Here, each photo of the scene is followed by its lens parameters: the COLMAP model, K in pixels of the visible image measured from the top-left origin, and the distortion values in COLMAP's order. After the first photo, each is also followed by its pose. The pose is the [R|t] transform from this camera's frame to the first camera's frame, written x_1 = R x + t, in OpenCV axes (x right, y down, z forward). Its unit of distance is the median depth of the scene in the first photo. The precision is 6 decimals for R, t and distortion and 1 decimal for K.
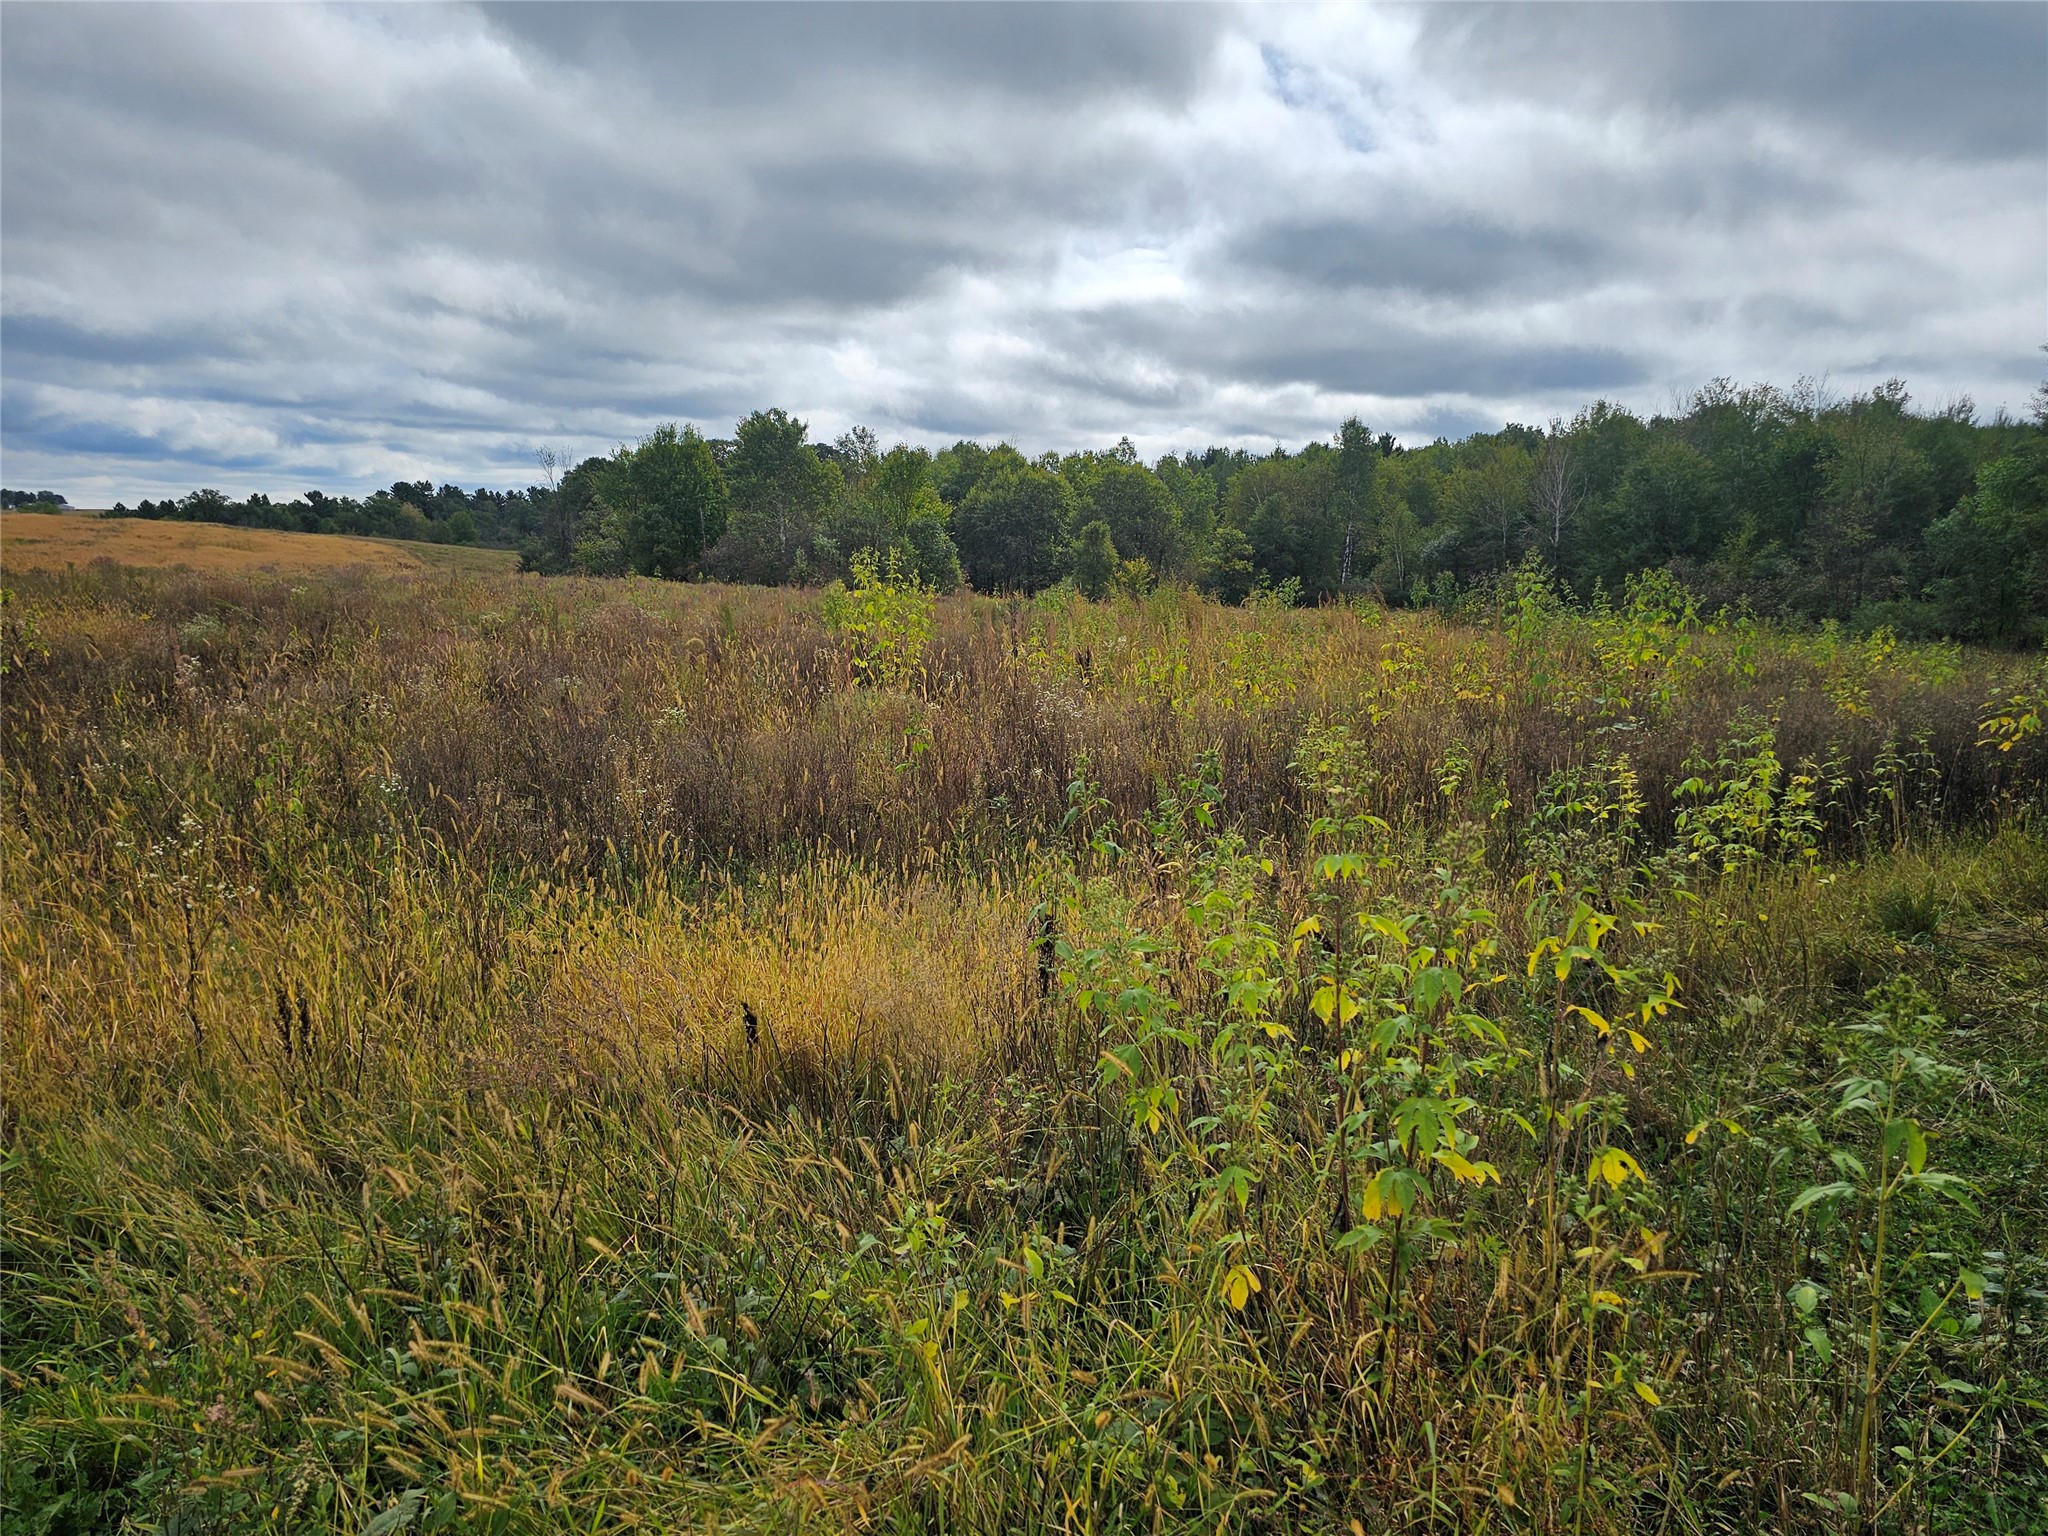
lens RADIAL K [[1392.7, 0, 1006.5], [0, 1392.7, 768.4], [0, 0, 1]] dist [0.053669, -0.045739]
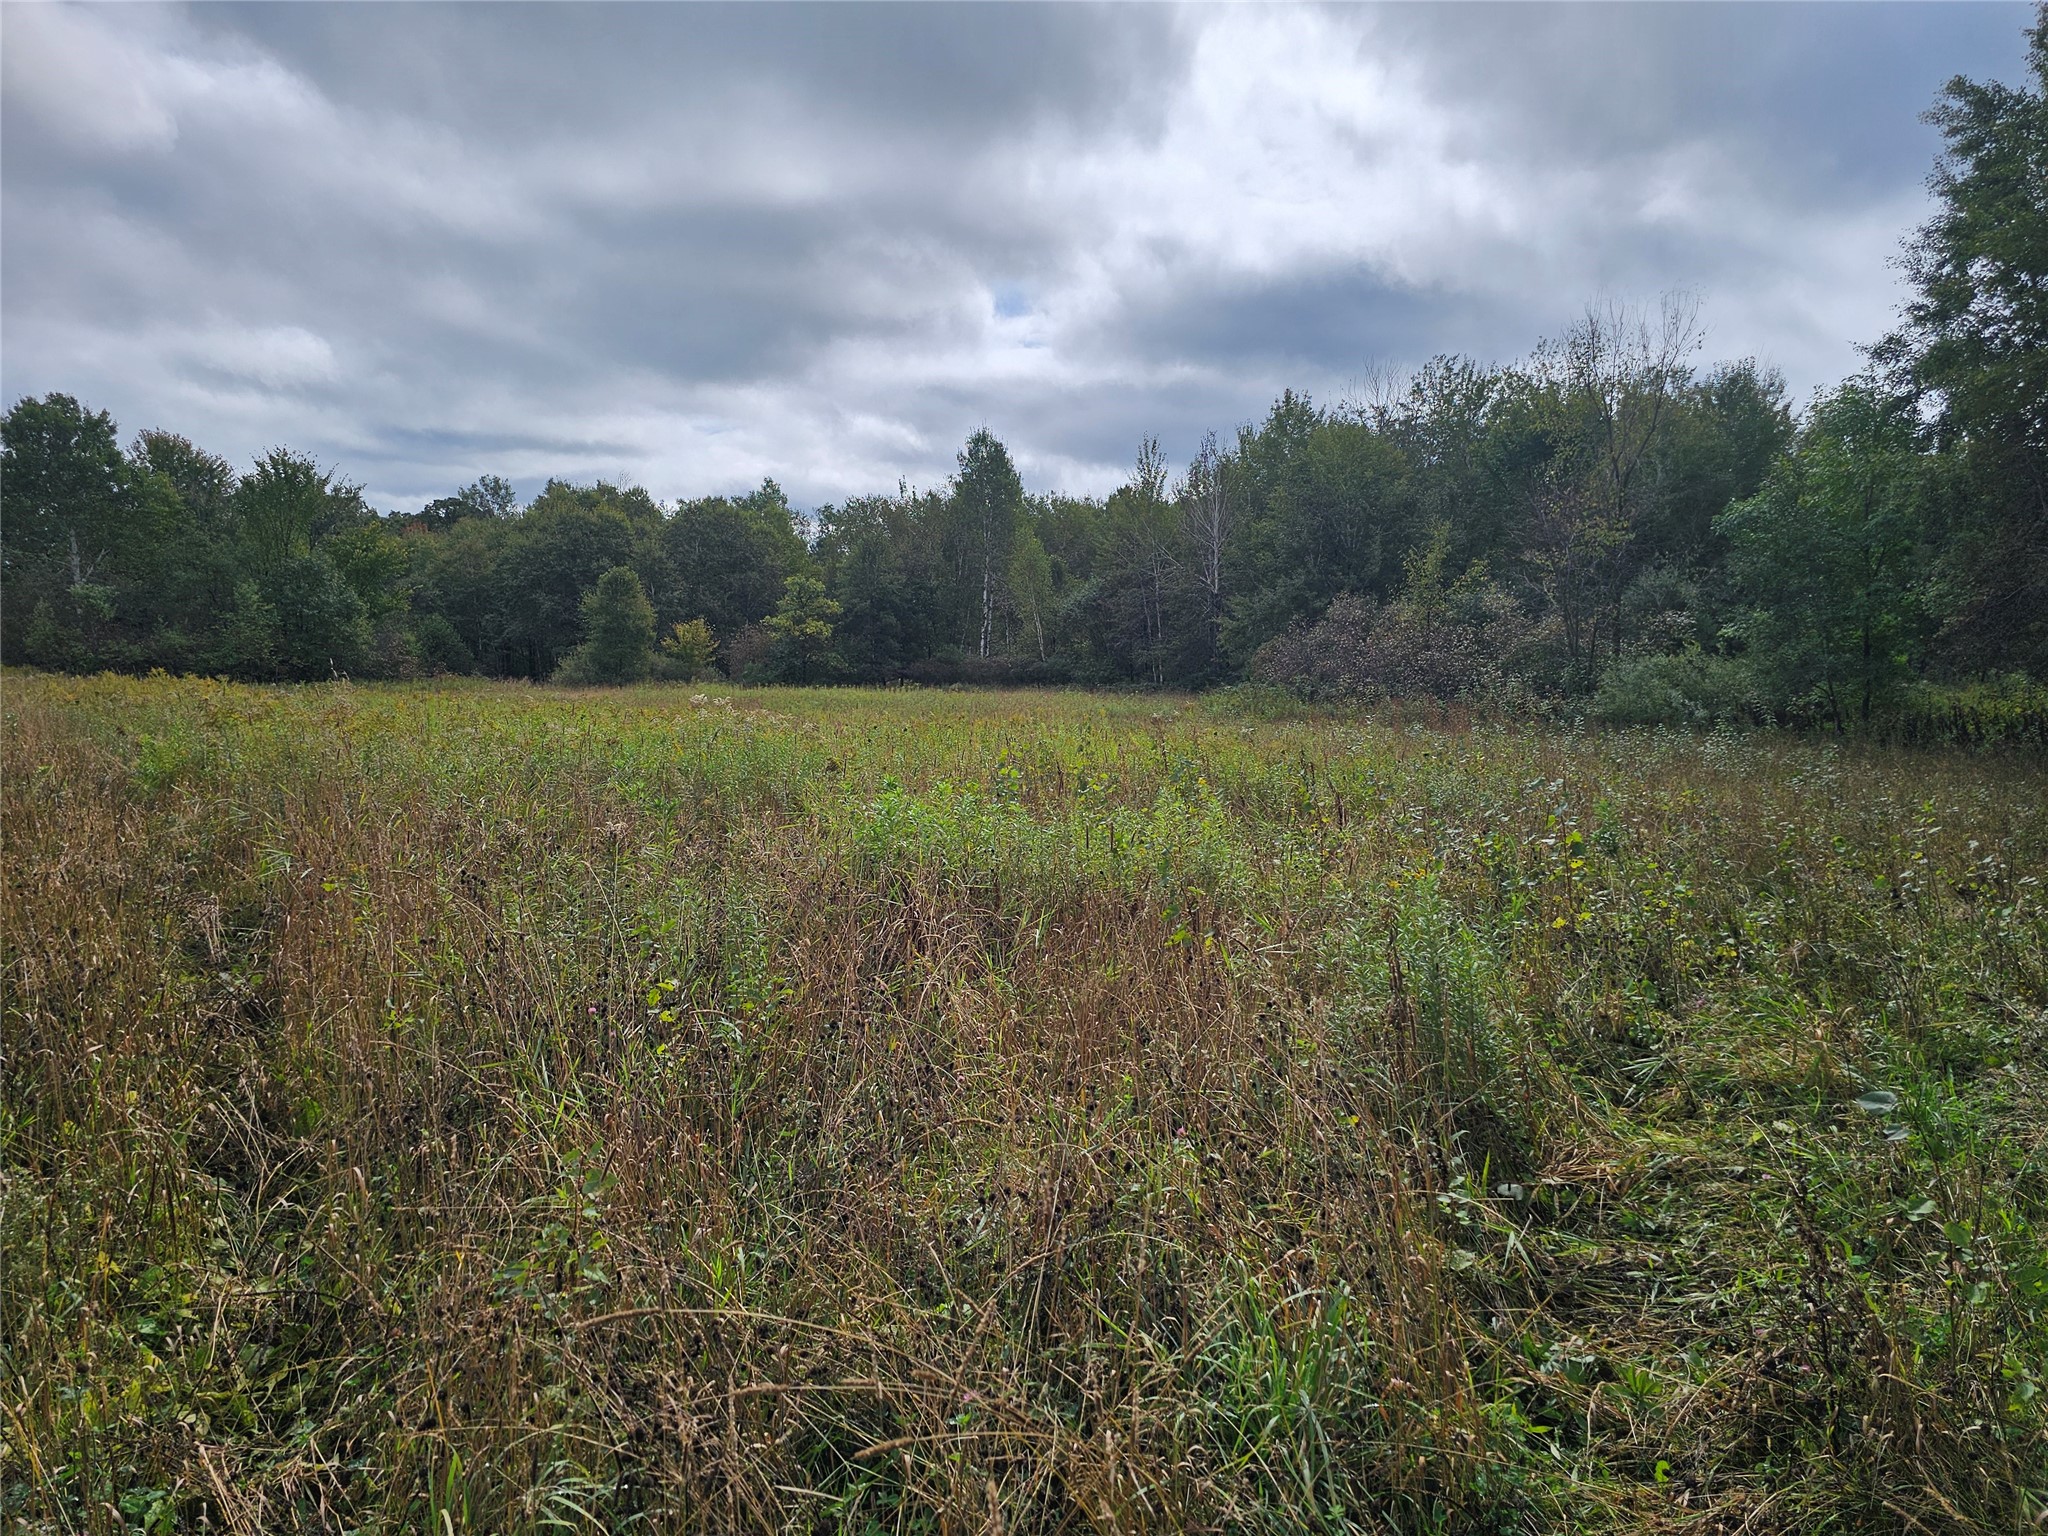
lens RADIAL K [[1392.7, 0, 1012.8], [0, 1392.7, 767.1], [0, 0, 1]] dist [0.053669, -0.045739]
pose [[0.996446, -0.019325, 0.081983, 0.211904], [0.024454, 0.997775, -0.062020, -0.031121], [-0.080602, 0.063804, 0.994702, 0.310952]]
